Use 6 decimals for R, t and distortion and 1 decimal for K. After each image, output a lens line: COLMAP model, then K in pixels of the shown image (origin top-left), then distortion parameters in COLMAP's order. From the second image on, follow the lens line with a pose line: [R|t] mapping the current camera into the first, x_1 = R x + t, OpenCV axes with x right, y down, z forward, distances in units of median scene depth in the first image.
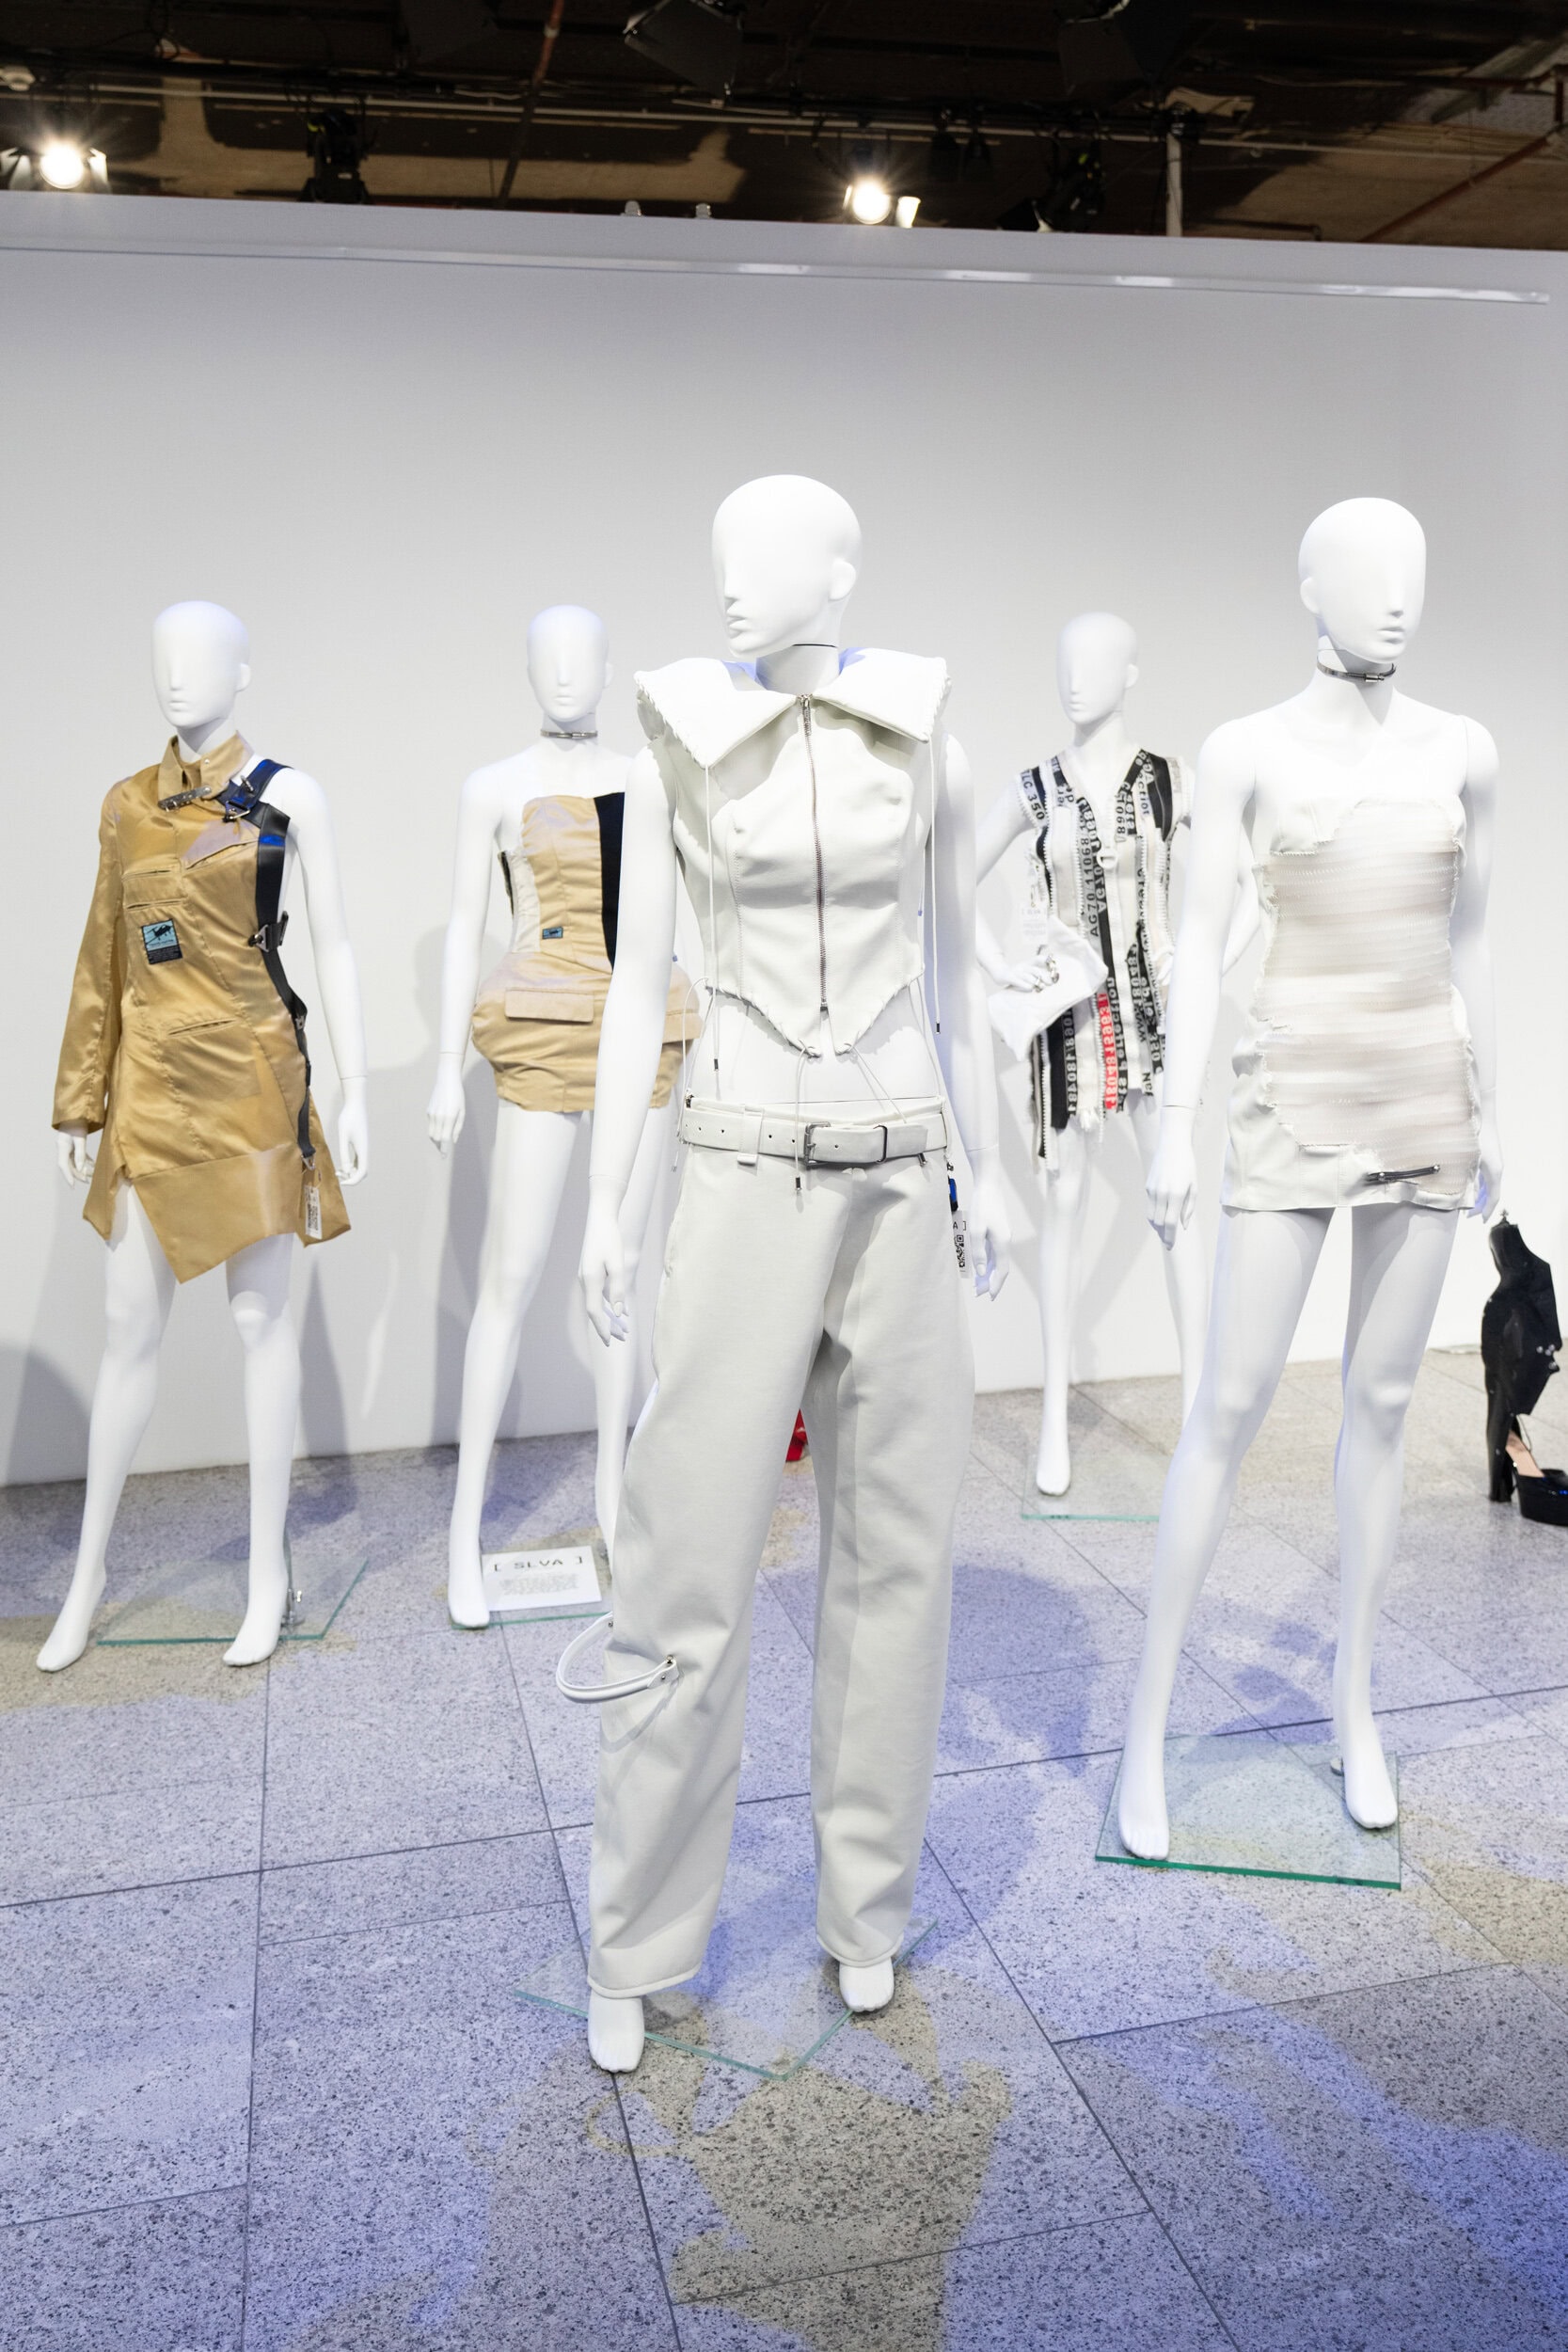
lens RADIAL K [[2066.6, 0, 784.8], [0, 2066.6, 1060.8], [0, 0, 1]] dist [-0.008343, -0.001449]
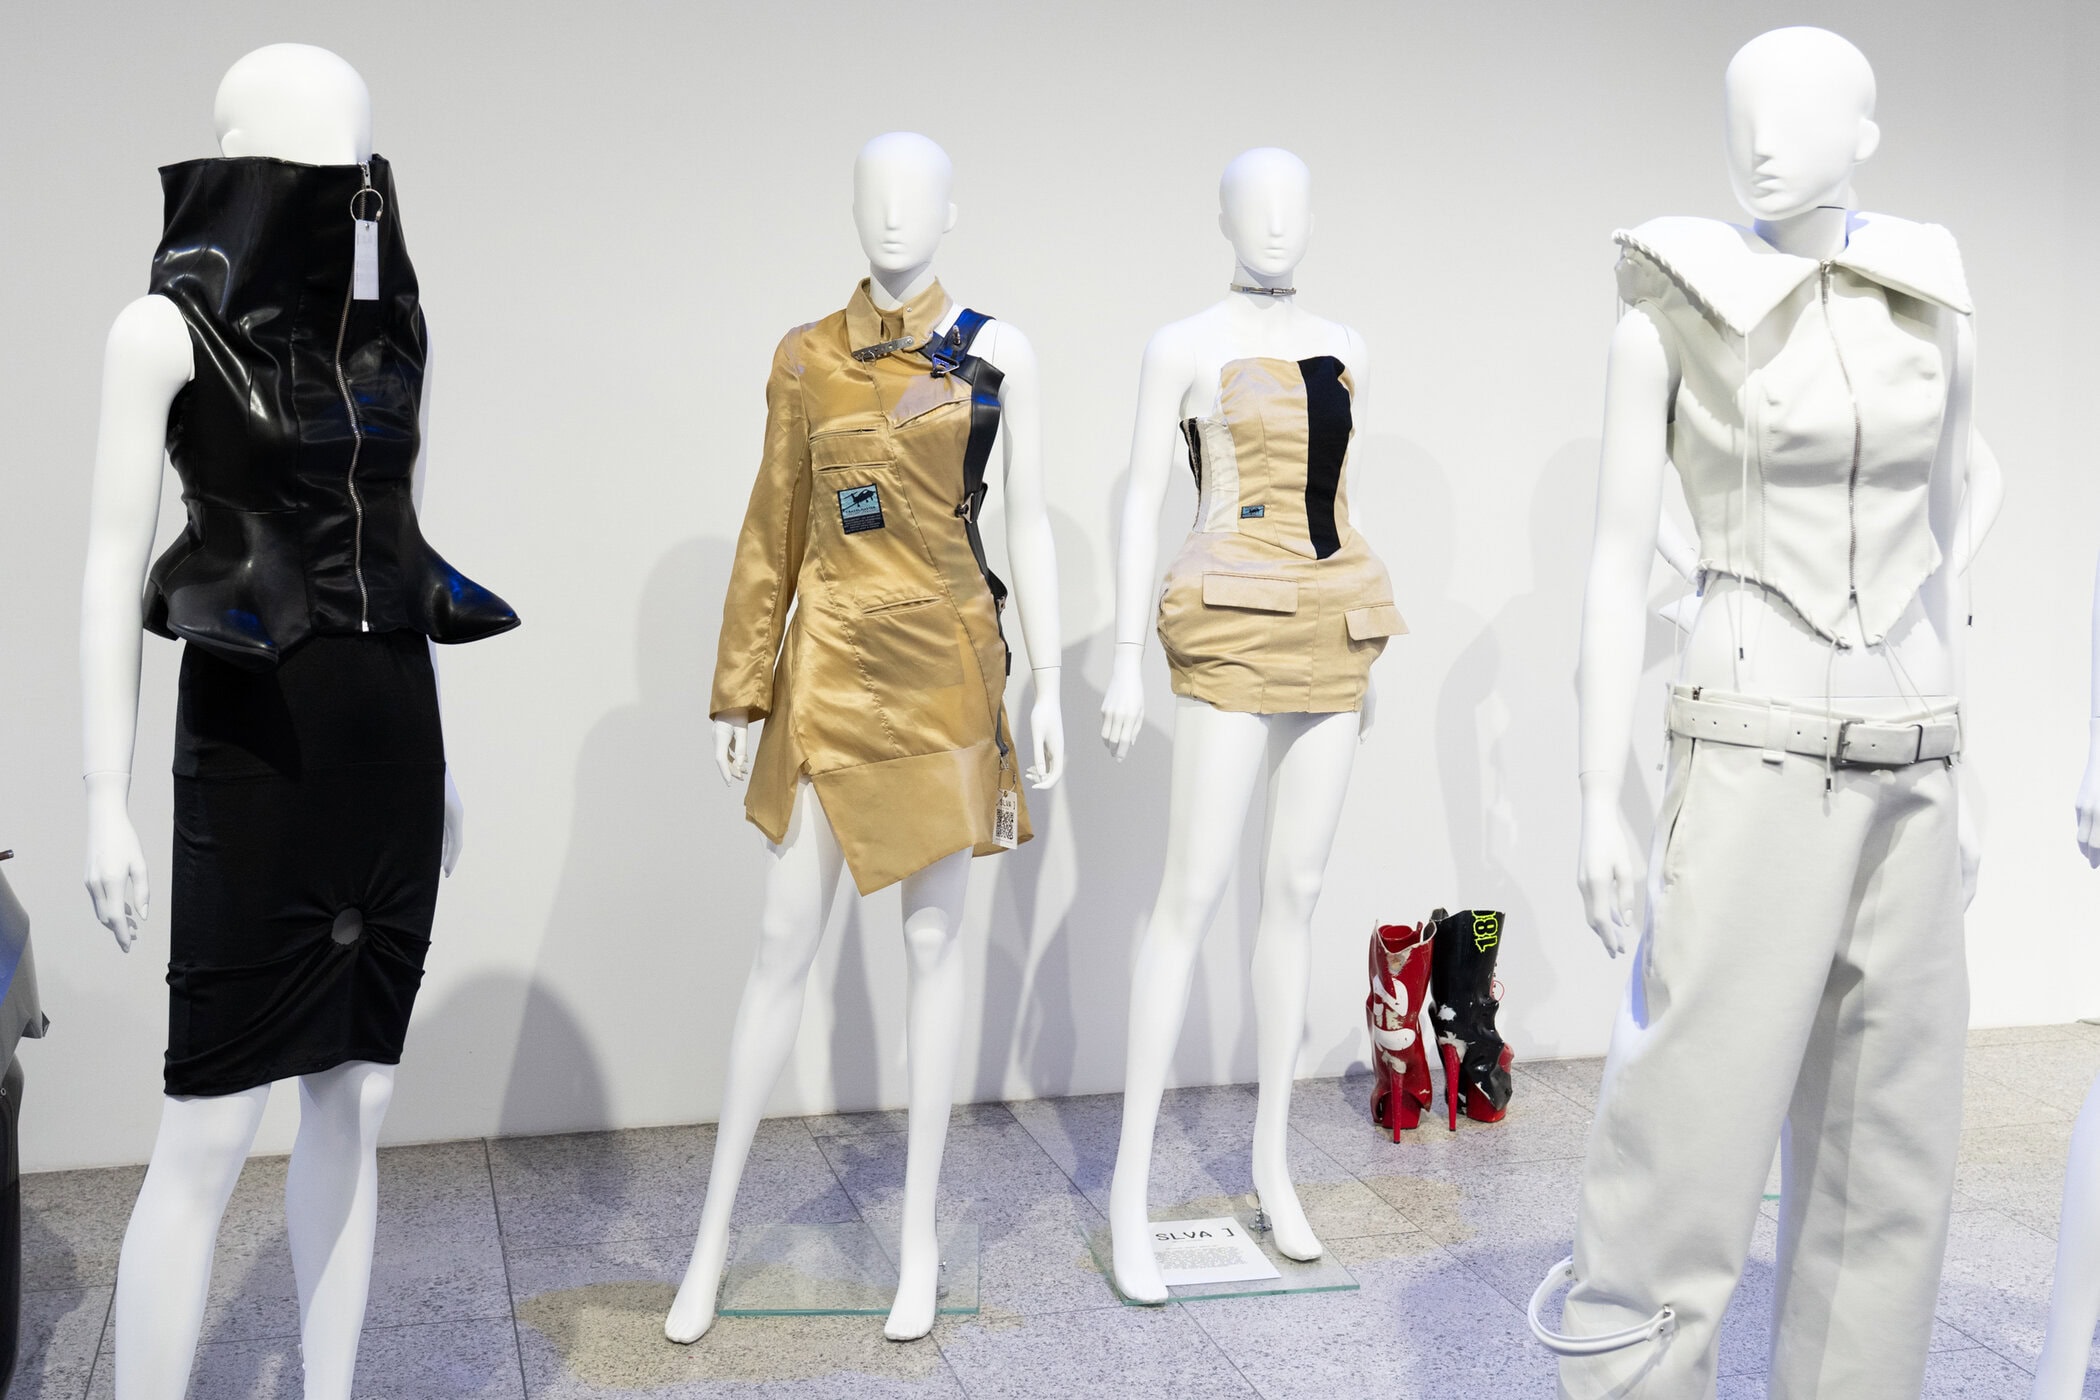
lens RADIAL K [[2481.5, 0, 1049.9], [0, 2481.5, 525.5], [0, 0, 1]] dist [-0.001386, 0.009521]
pose [[0.999447, 0.026568, 0.019972, -0.242398], [-0.025271, 0.997719, -0.062598, 0.014559], [-0.021589, 0.062059, 0.997839, -0.070075]]
